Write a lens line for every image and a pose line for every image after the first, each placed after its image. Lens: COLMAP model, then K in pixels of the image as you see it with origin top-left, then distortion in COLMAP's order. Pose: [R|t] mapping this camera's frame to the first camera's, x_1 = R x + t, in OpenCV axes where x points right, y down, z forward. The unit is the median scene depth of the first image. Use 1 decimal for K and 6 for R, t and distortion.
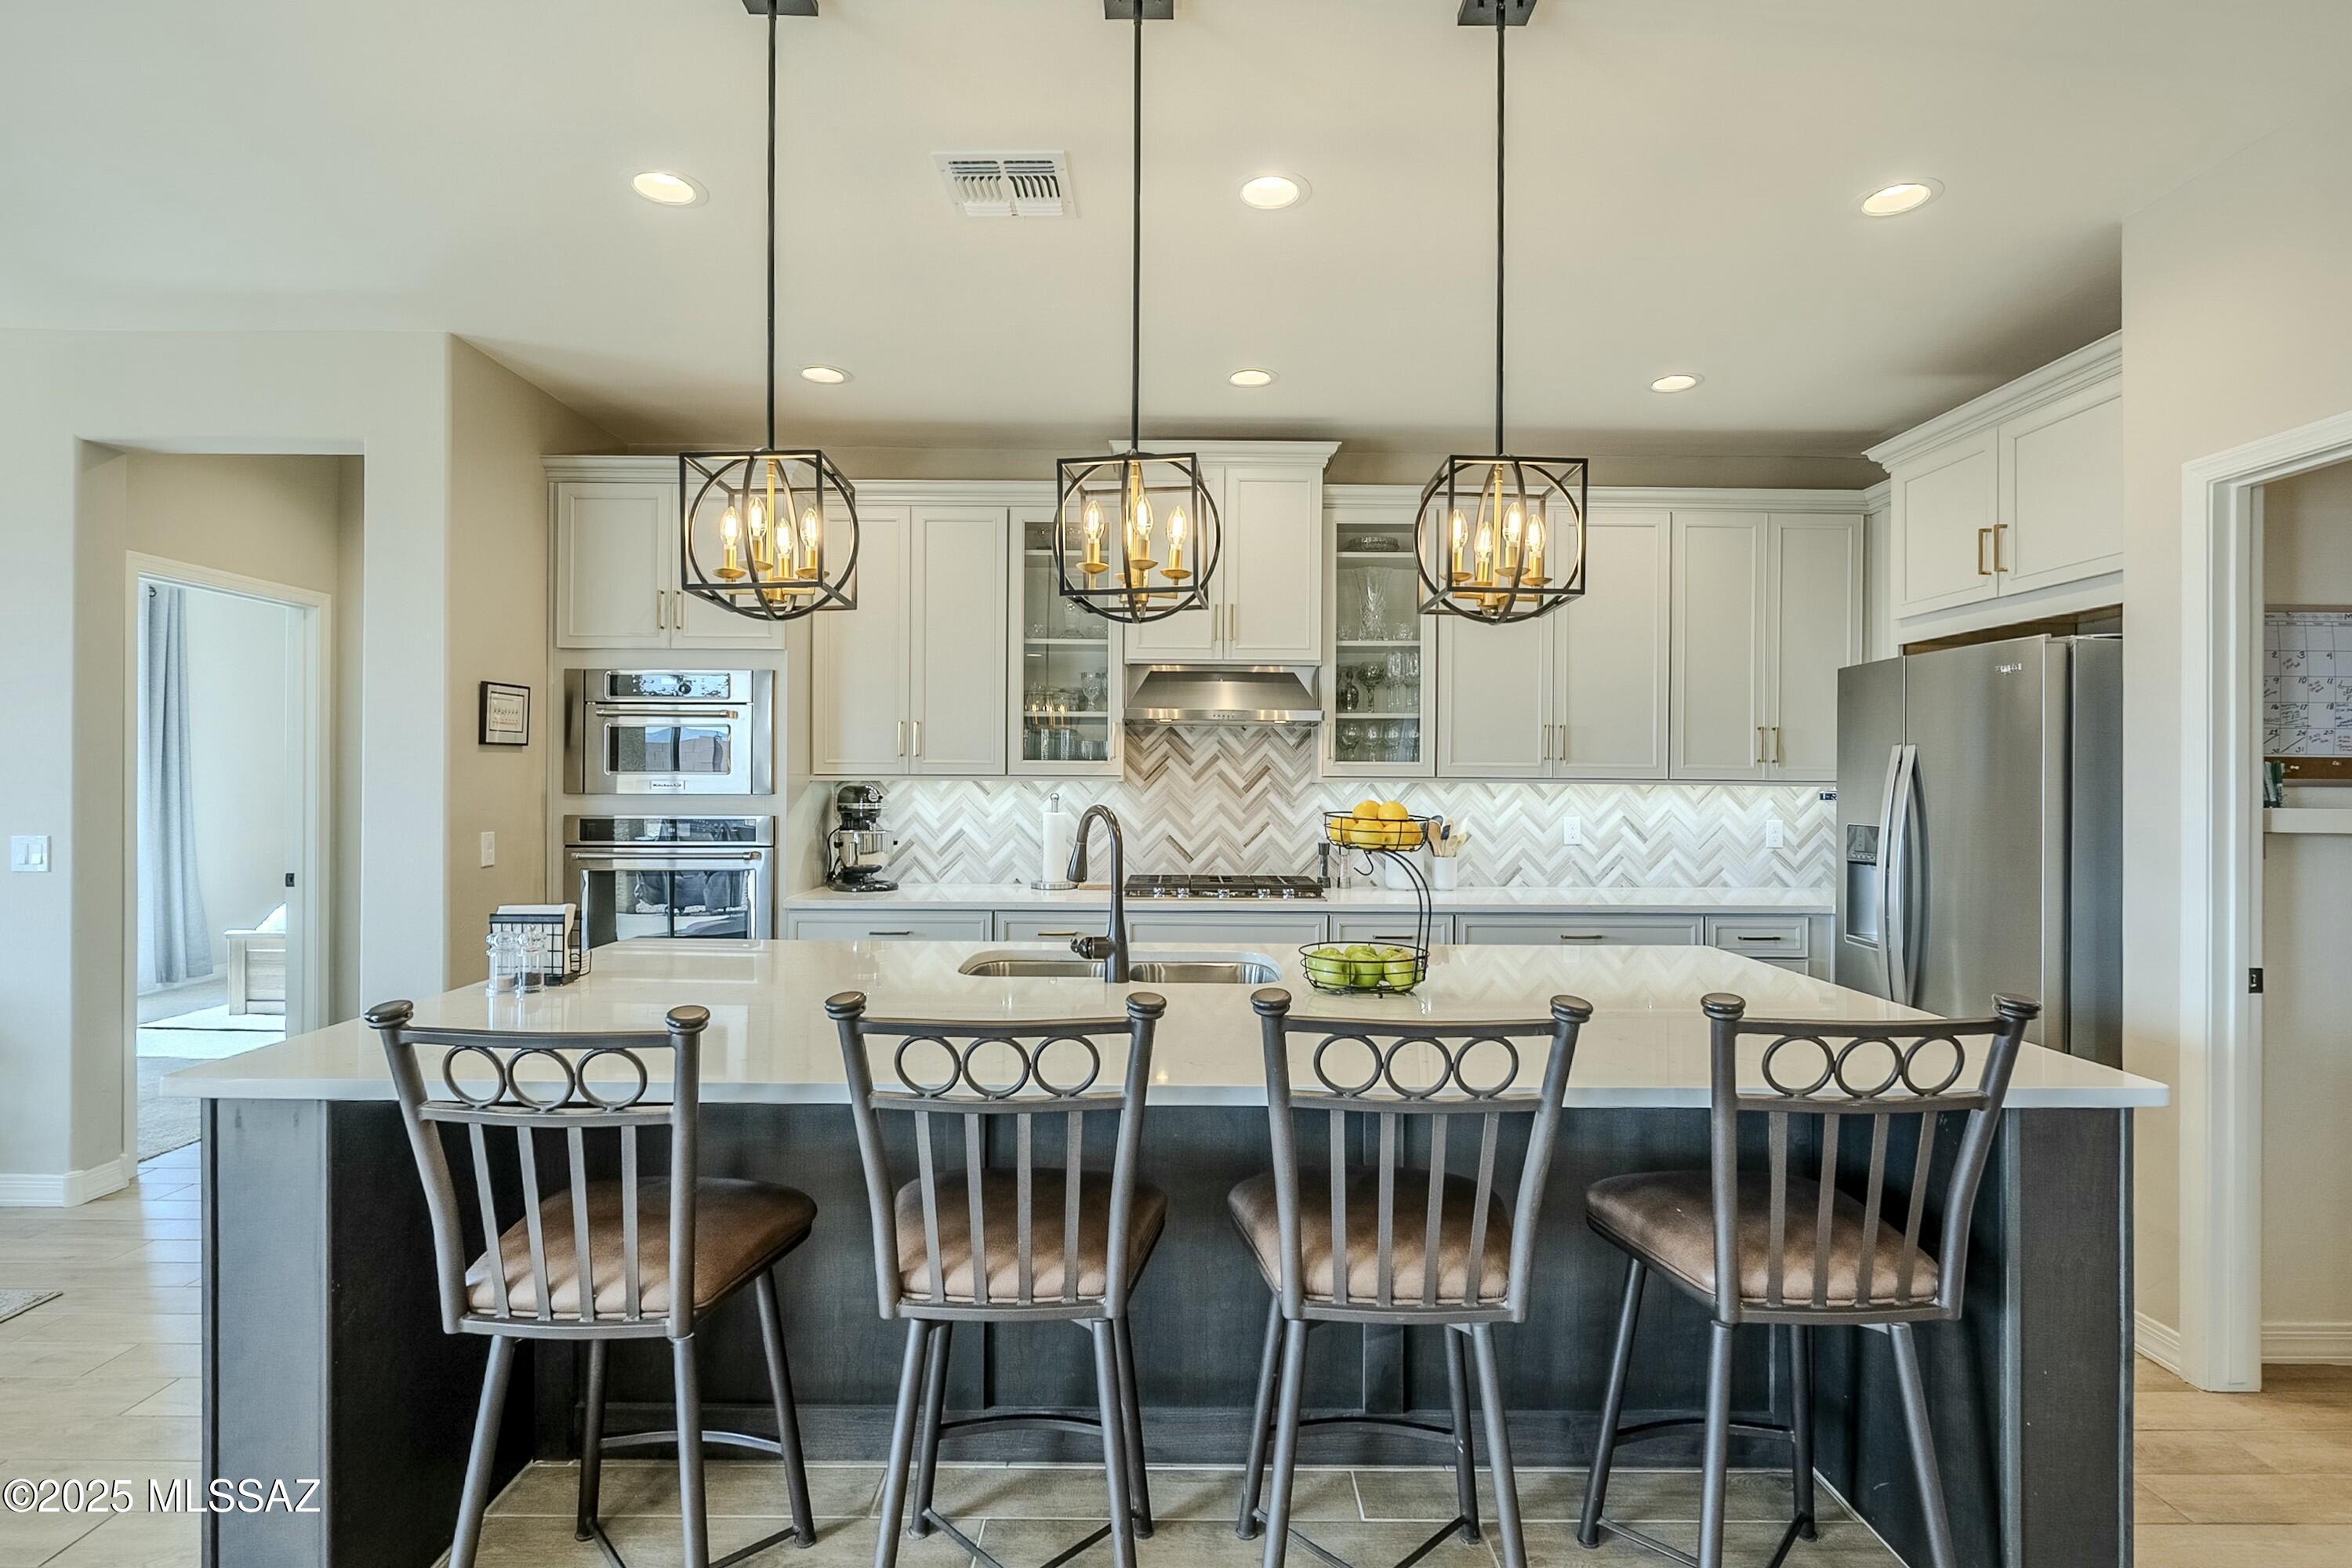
lens RADIAL K [[1140.2, 0, 1172.1], [0, 1140.2, 778.7], [0, 0, 1]] dist [0.002179, 0.002838]
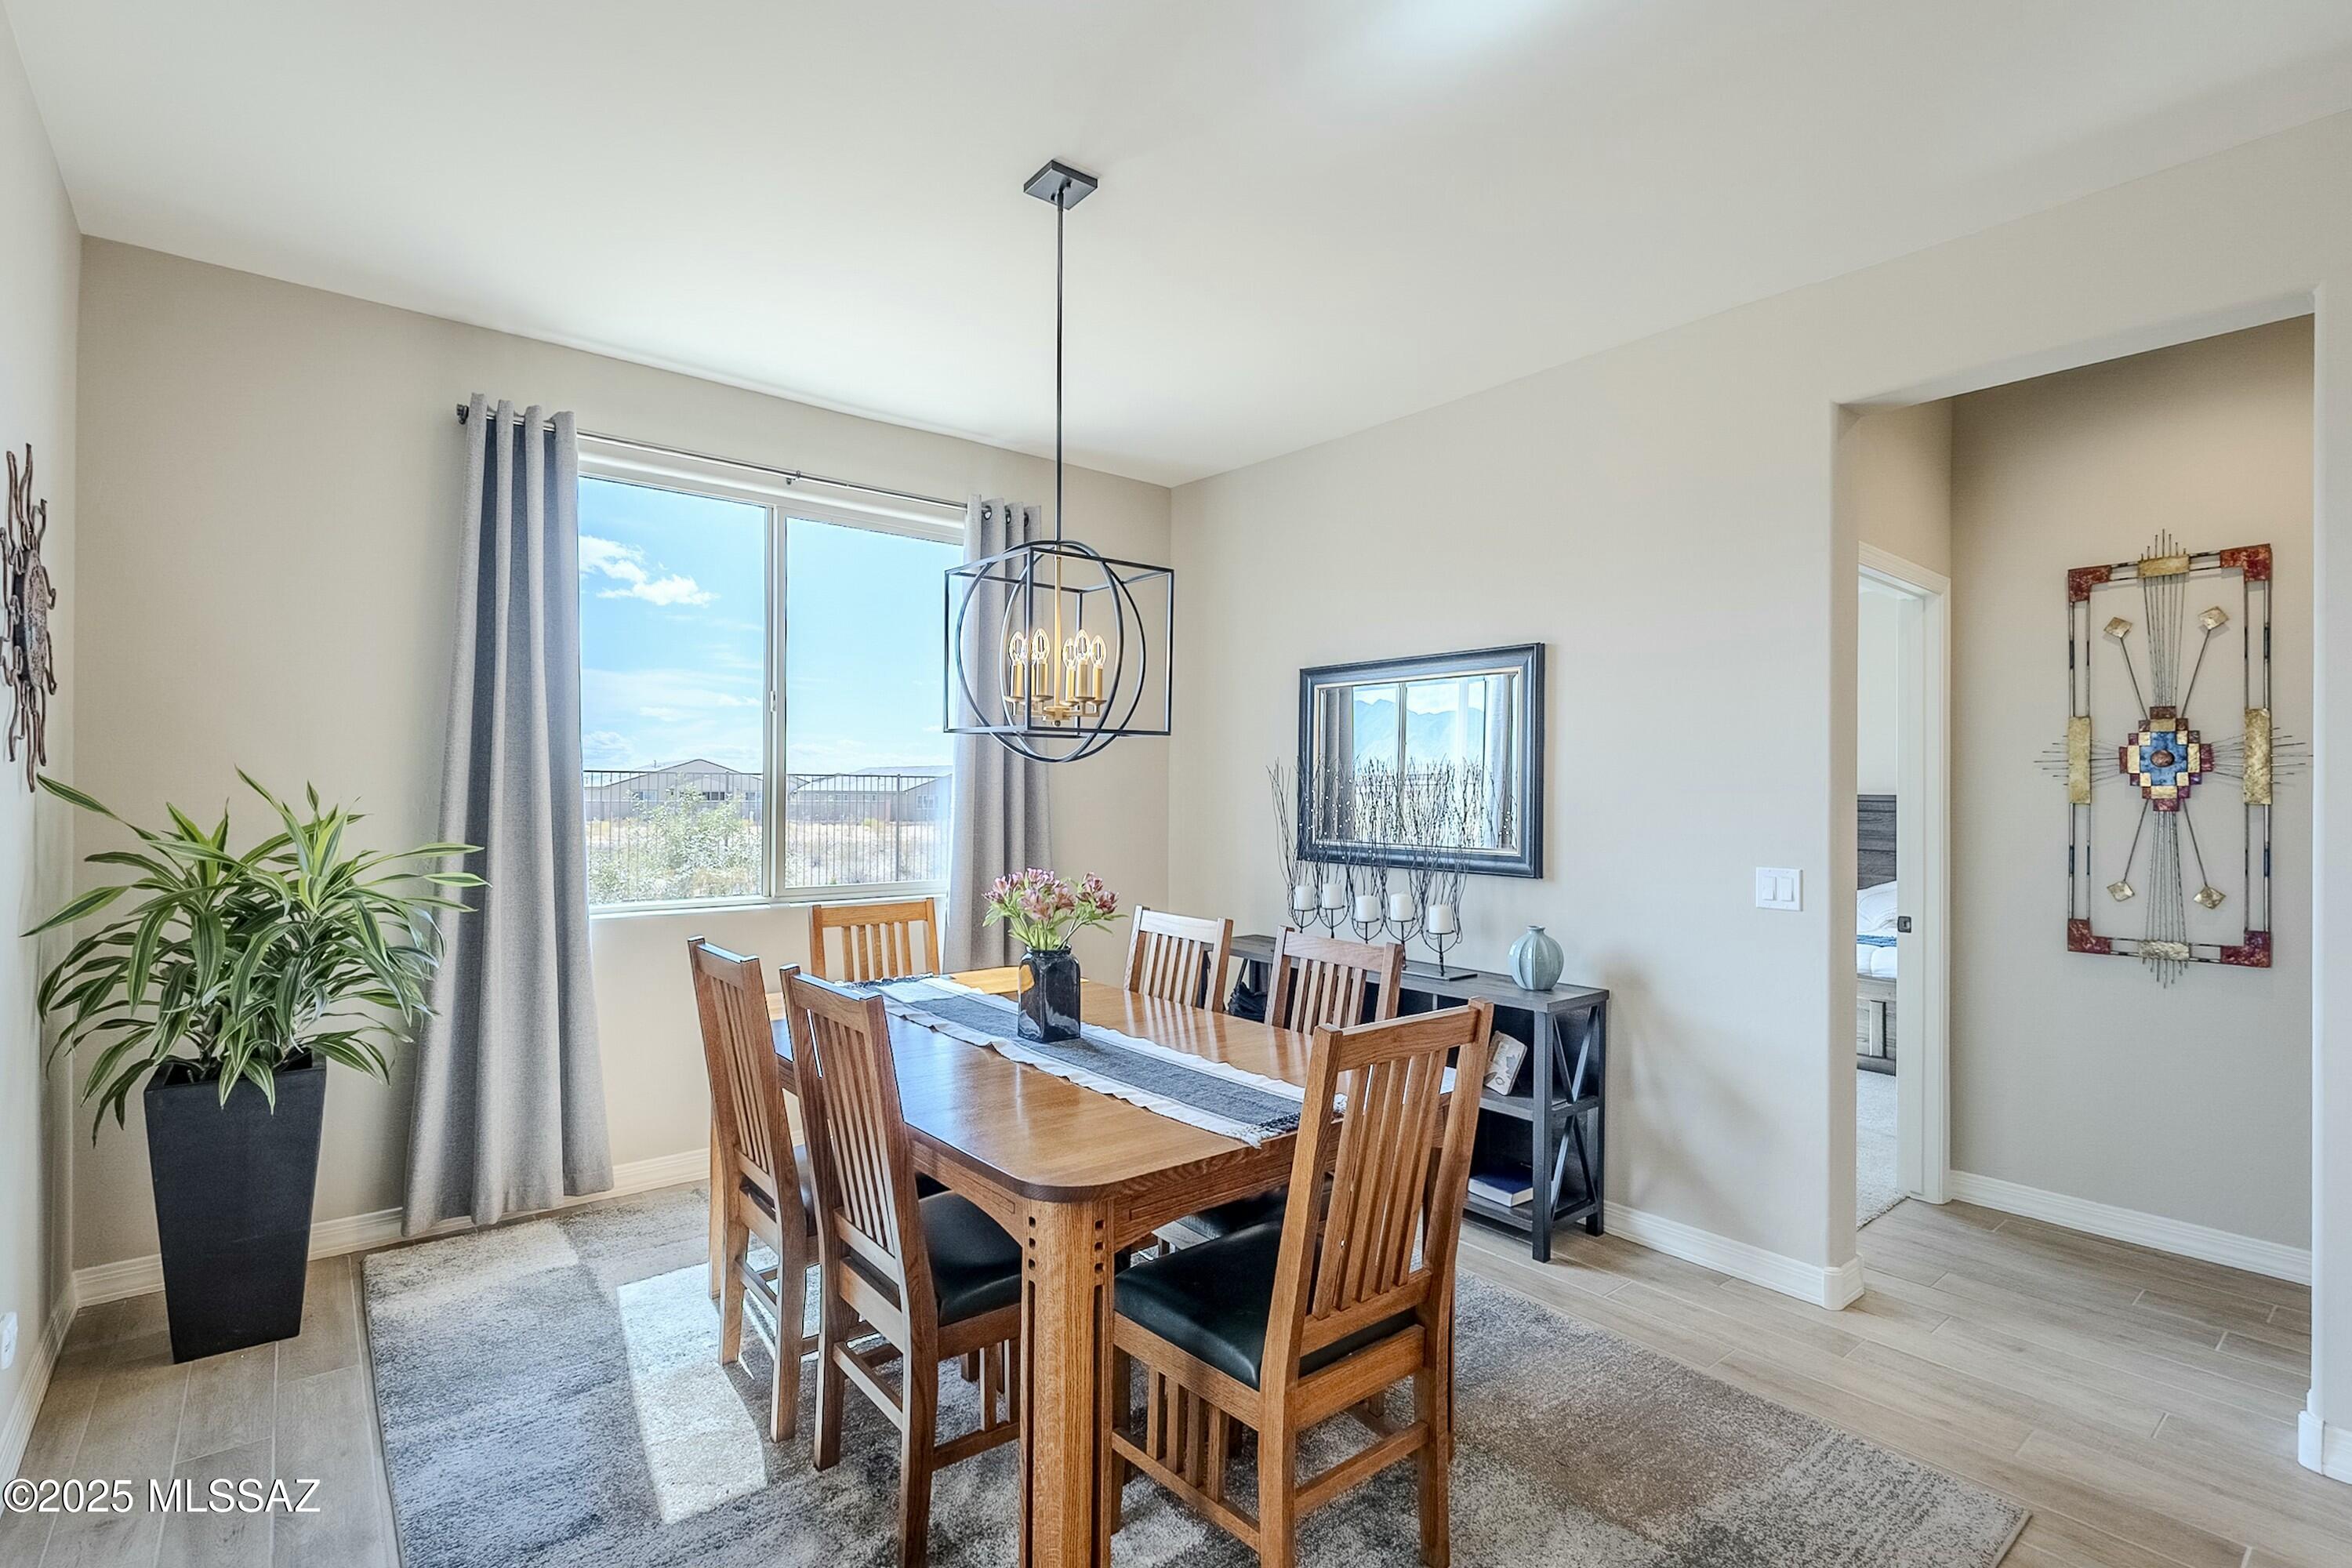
lens RADIAL K [[1059.8, 0, 1175.3], [0, 1059.8, 793.7], [0, 0, 1]] dist [-0.006679, 0.001802]
pose [[0.626819, -0.000634, -0.779164, -0.492084], [-0.003877, 0.999985, -0.003933, -0.002212], [0.779155, 0.005487, 0.626807, 0.097902]]
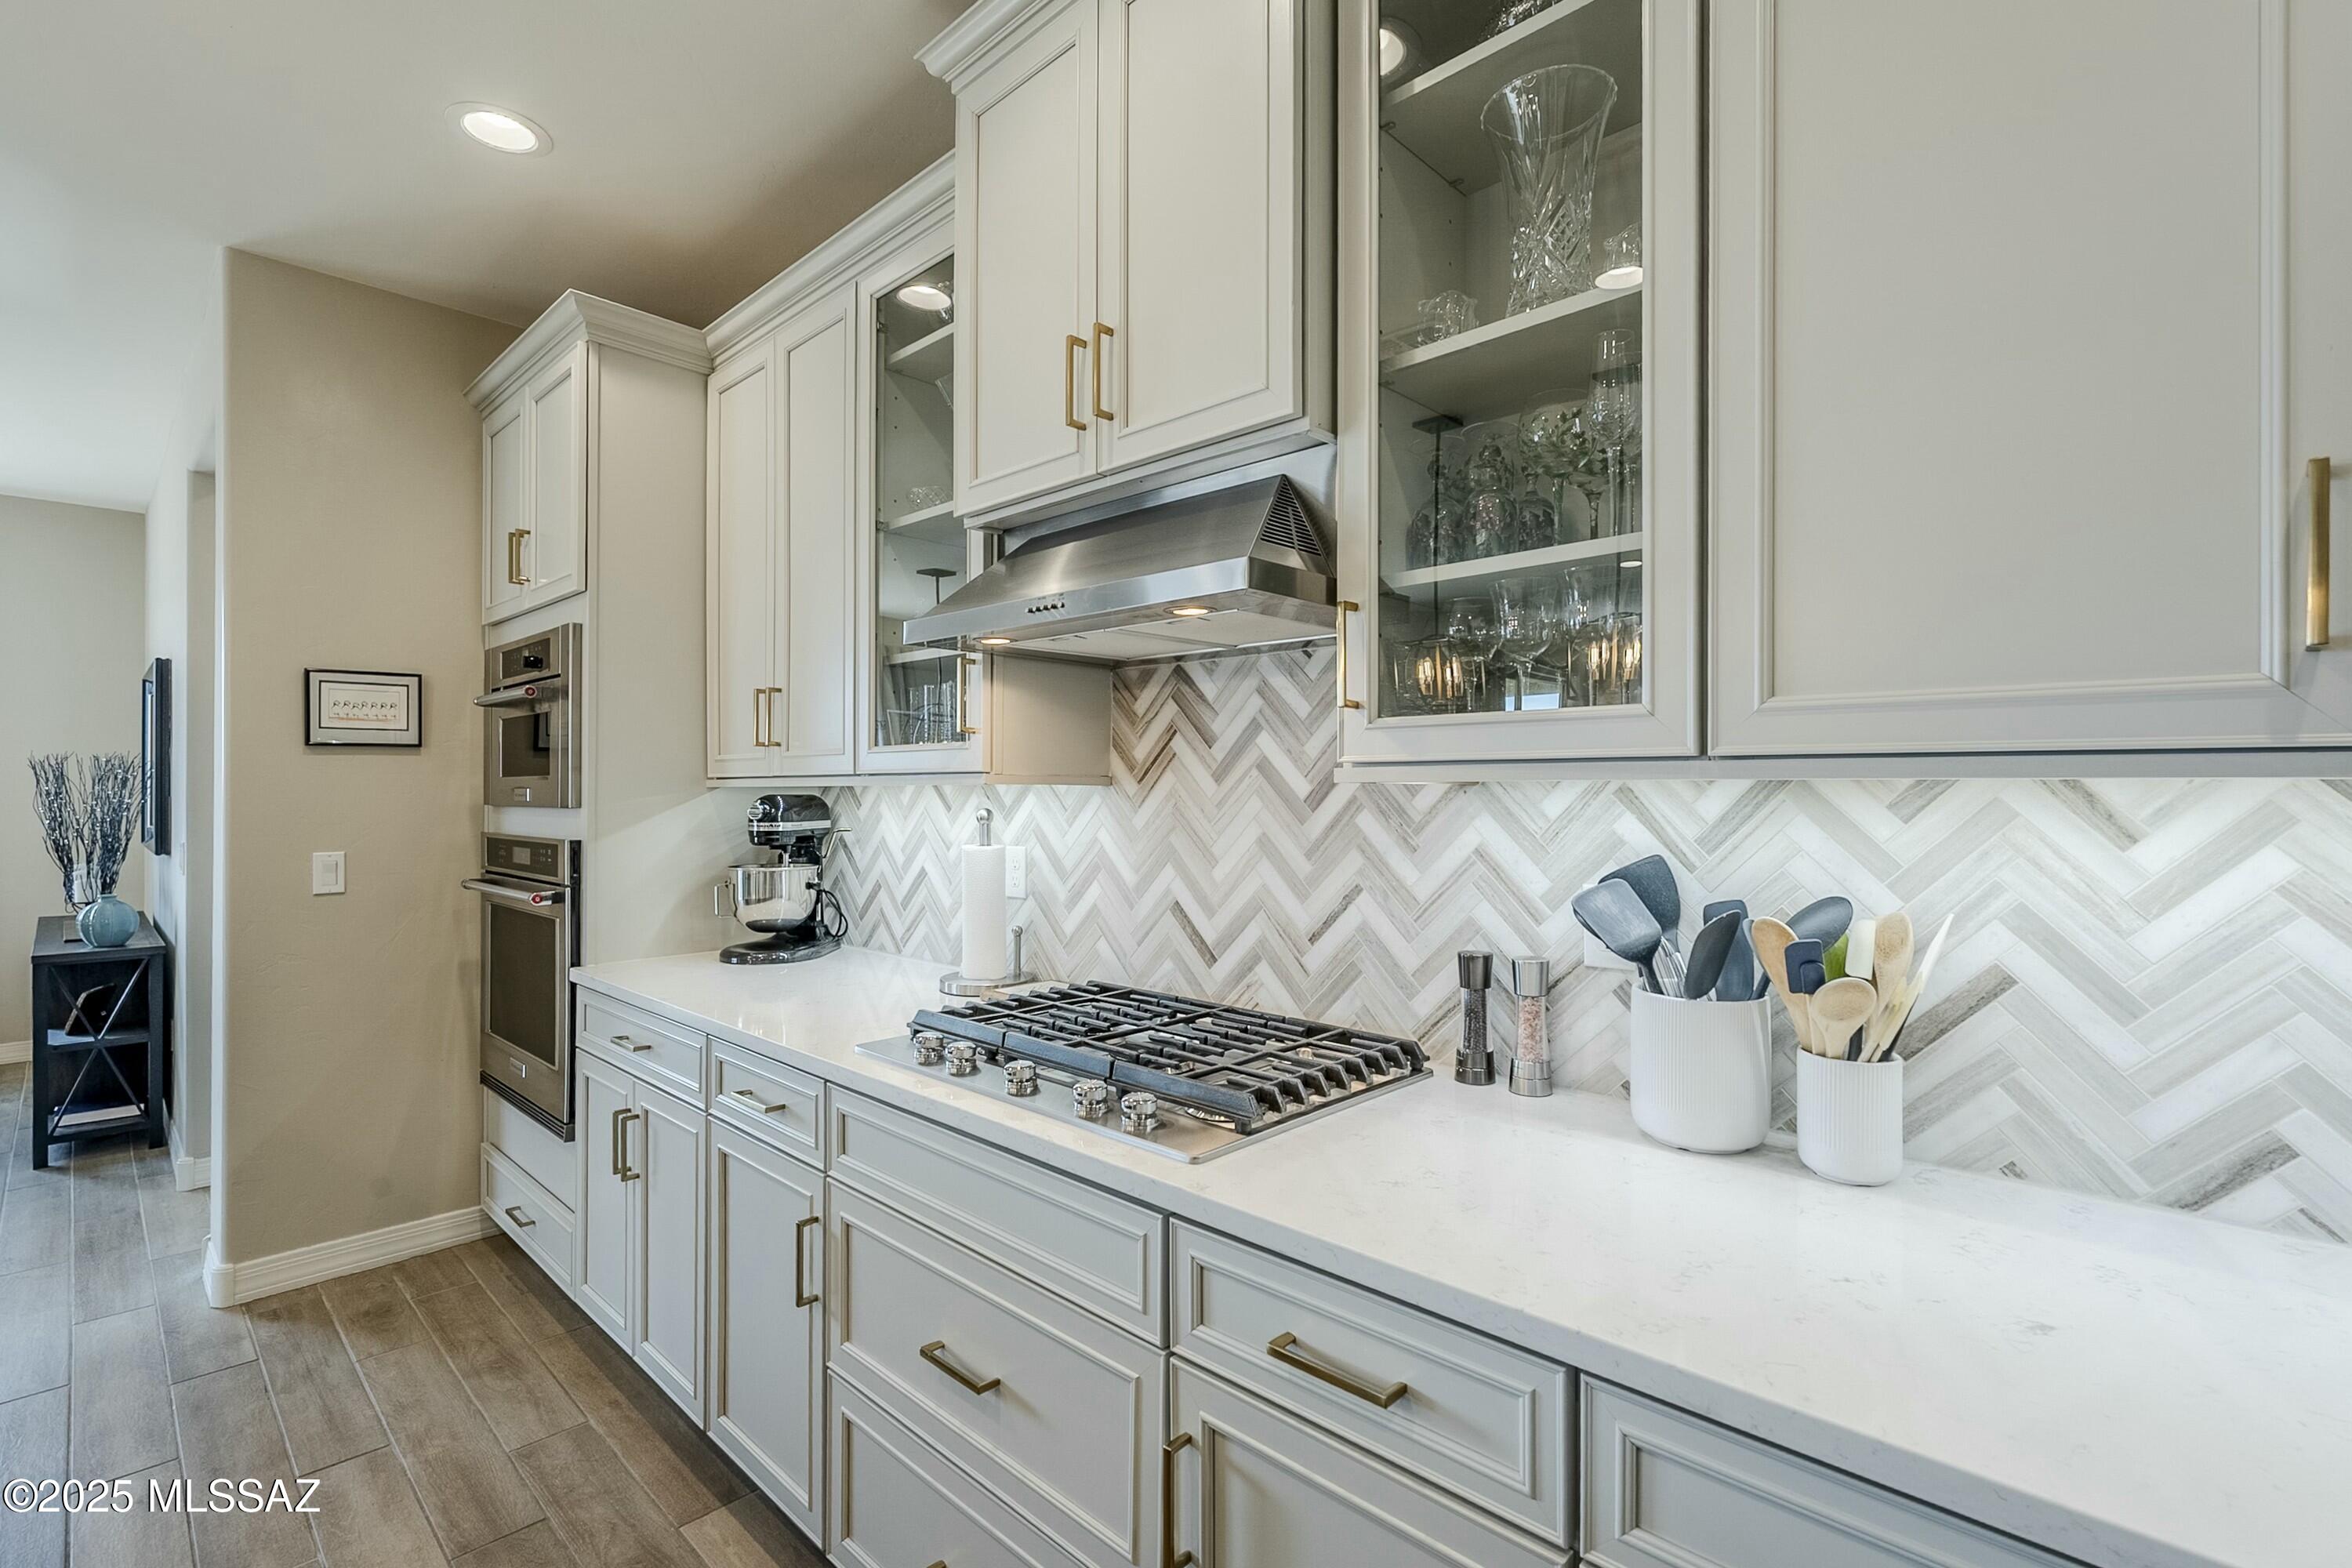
lens RADIAL K [[1059.8, 0, 1180.1], [0, 1059.8, 787.9], [0, 0, 1]] dist [-0.006679, 0.001802]
pose [[0.723583, -0.006529, -0.690206, 0.291726], [0.005974, 0.999977, -0.003195, 0.005343], [0.690211, -0.001811, 0.723606, 0.695190]]
